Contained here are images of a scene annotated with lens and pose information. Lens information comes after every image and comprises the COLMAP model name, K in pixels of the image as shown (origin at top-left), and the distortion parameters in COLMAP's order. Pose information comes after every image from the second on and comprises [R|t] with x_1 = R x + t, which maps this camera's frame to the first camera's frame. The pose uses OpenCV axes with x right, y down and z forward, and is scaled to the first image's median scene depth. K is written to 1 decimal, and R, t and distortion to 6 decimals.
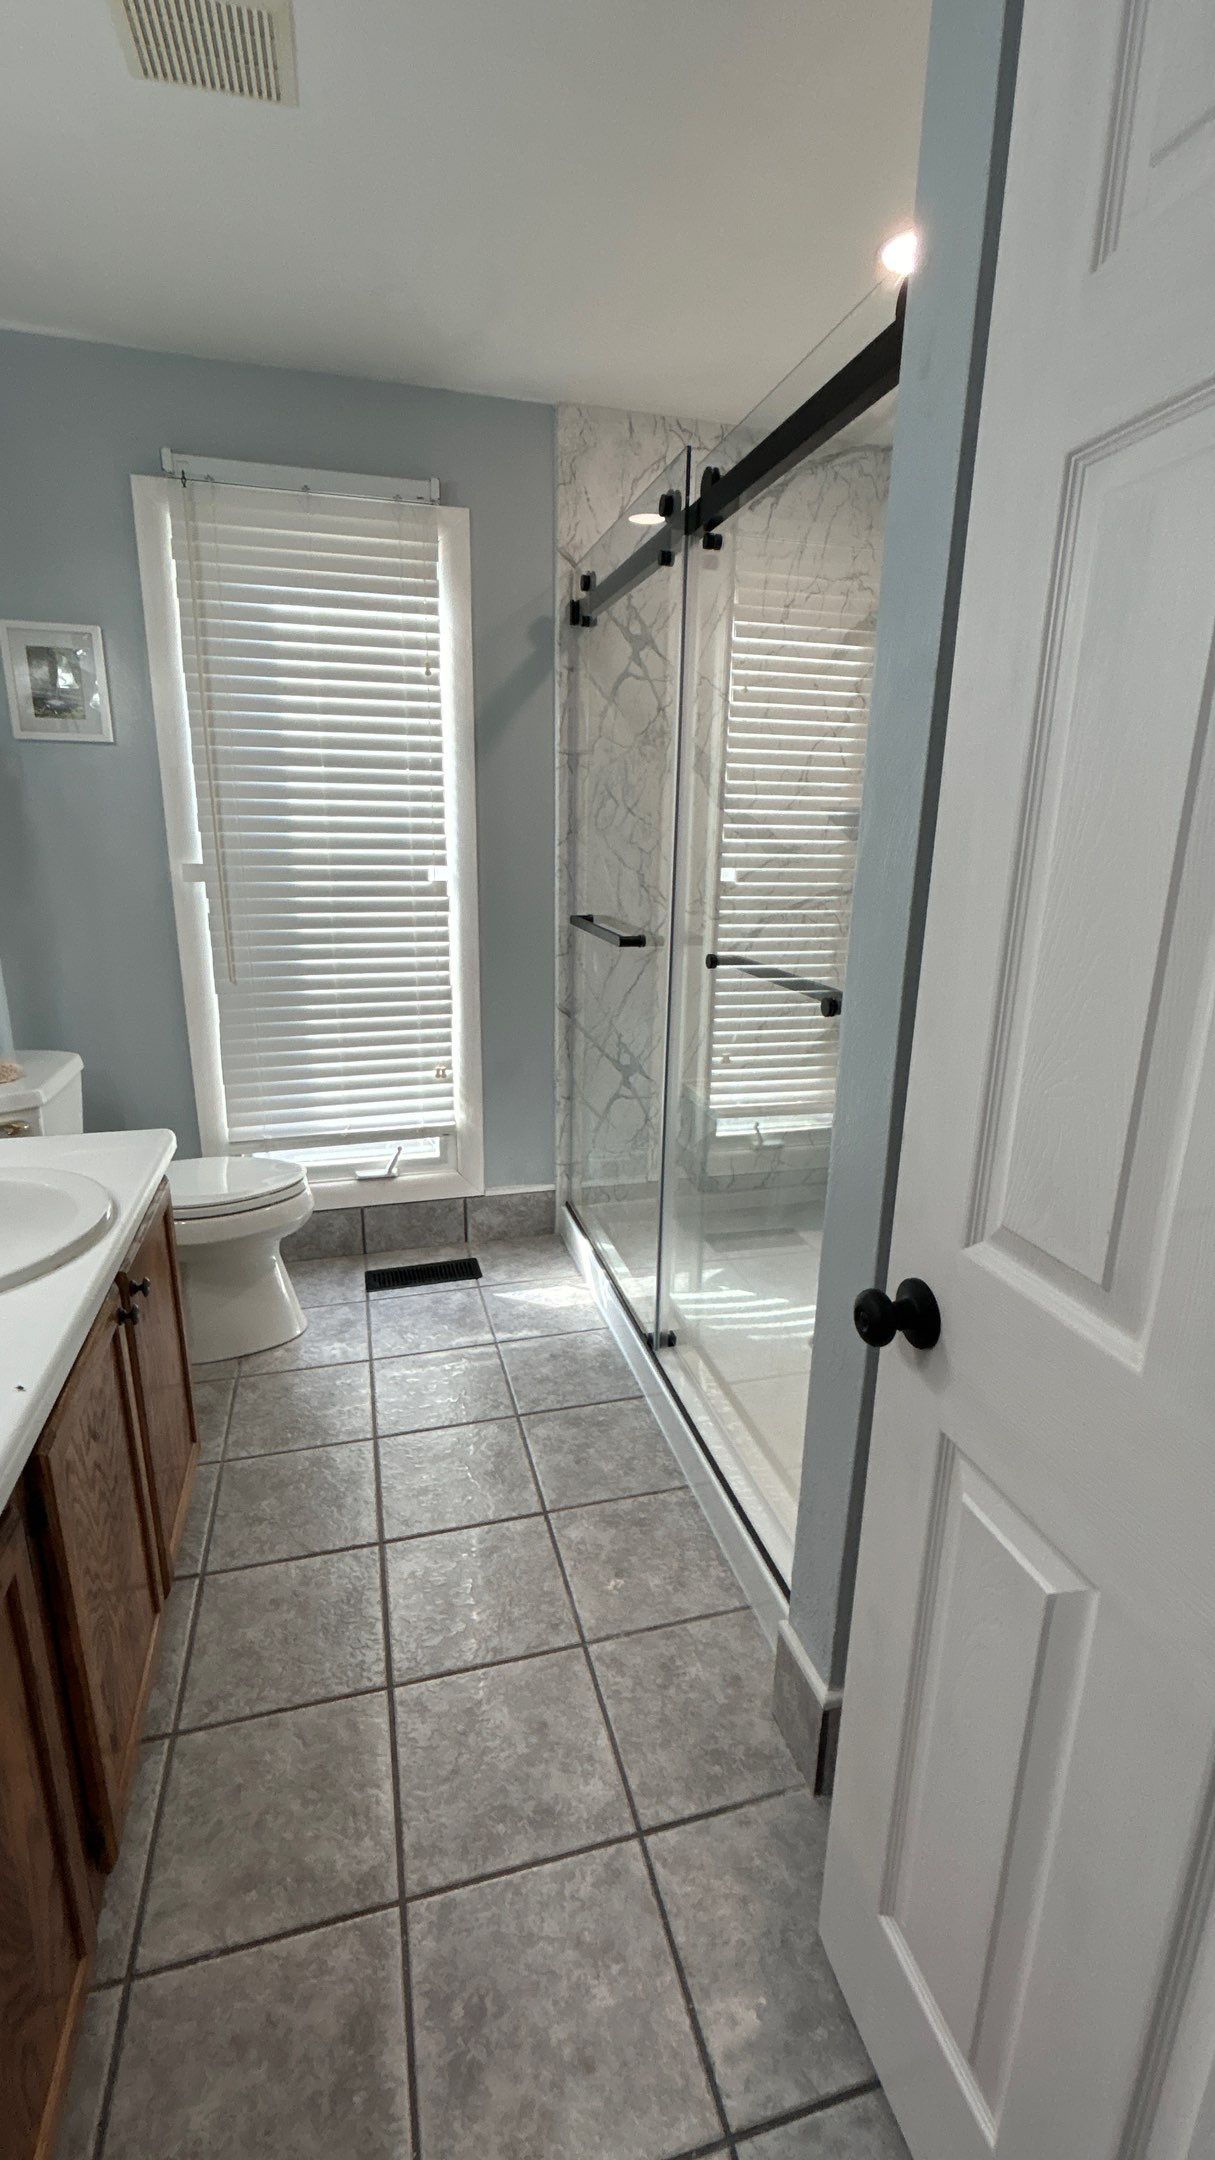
lens RADIAL K [[936.9, 0, 613.3], [0, 936.9, 1086.6], [0, 0, 1]] dist [-0.009502, 0.000074]
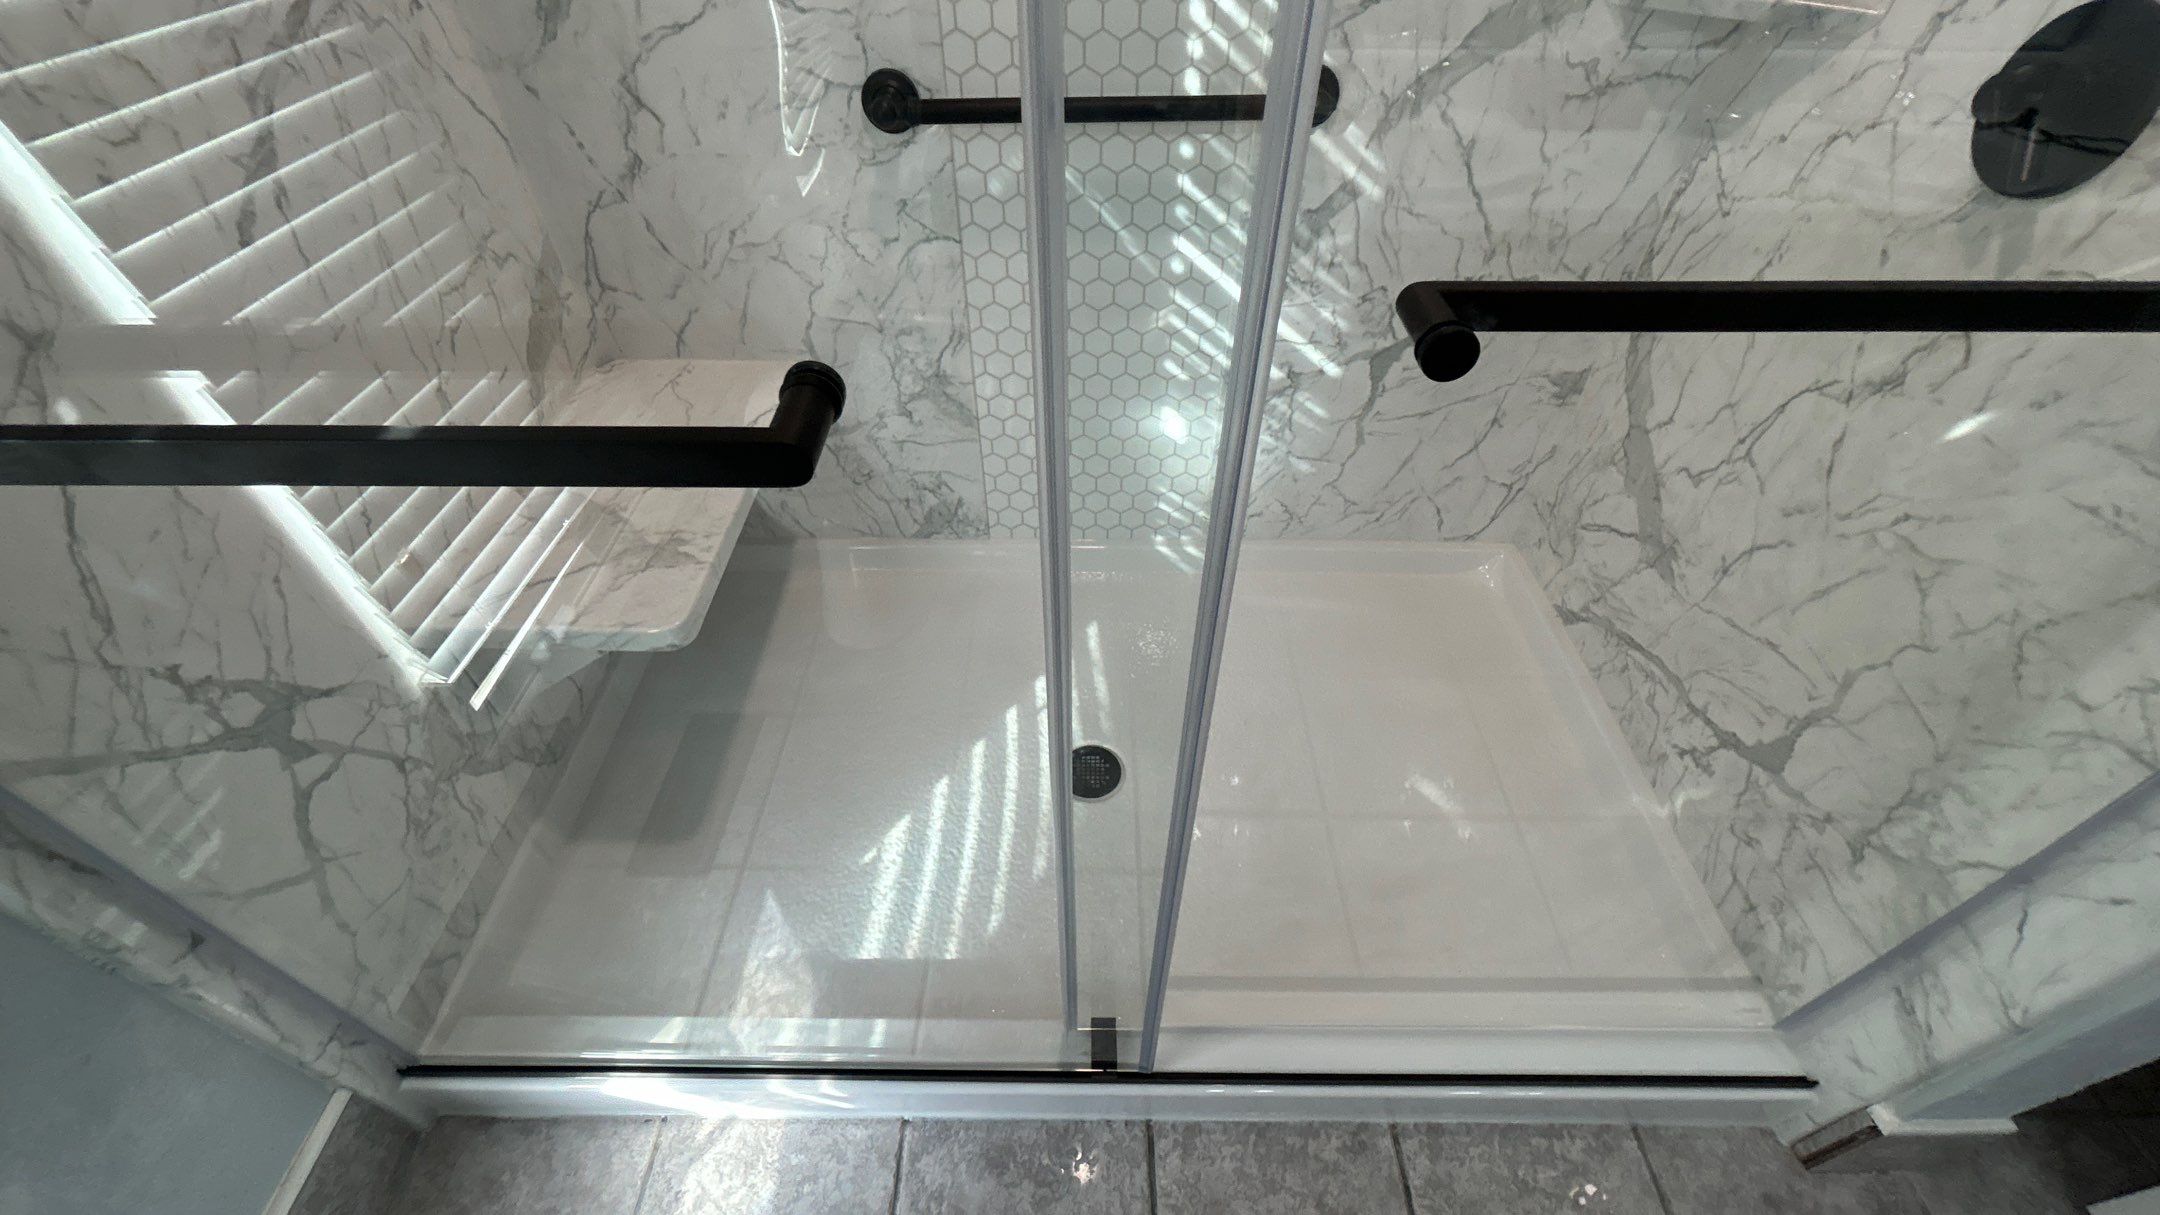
lens RADIAL K [[874.5, 0, 1081.2], [0, 874.5, 608.7], [0, 0, 1]] dist [-0.000705, 0.000252]
pose [[0.270357, -0.690516, 0.670891, -0.093277], [0.269014, 0.723266, 0.636016, -0.181232], [-0.924412, 0.008528, 0.381299, 0.685265]]
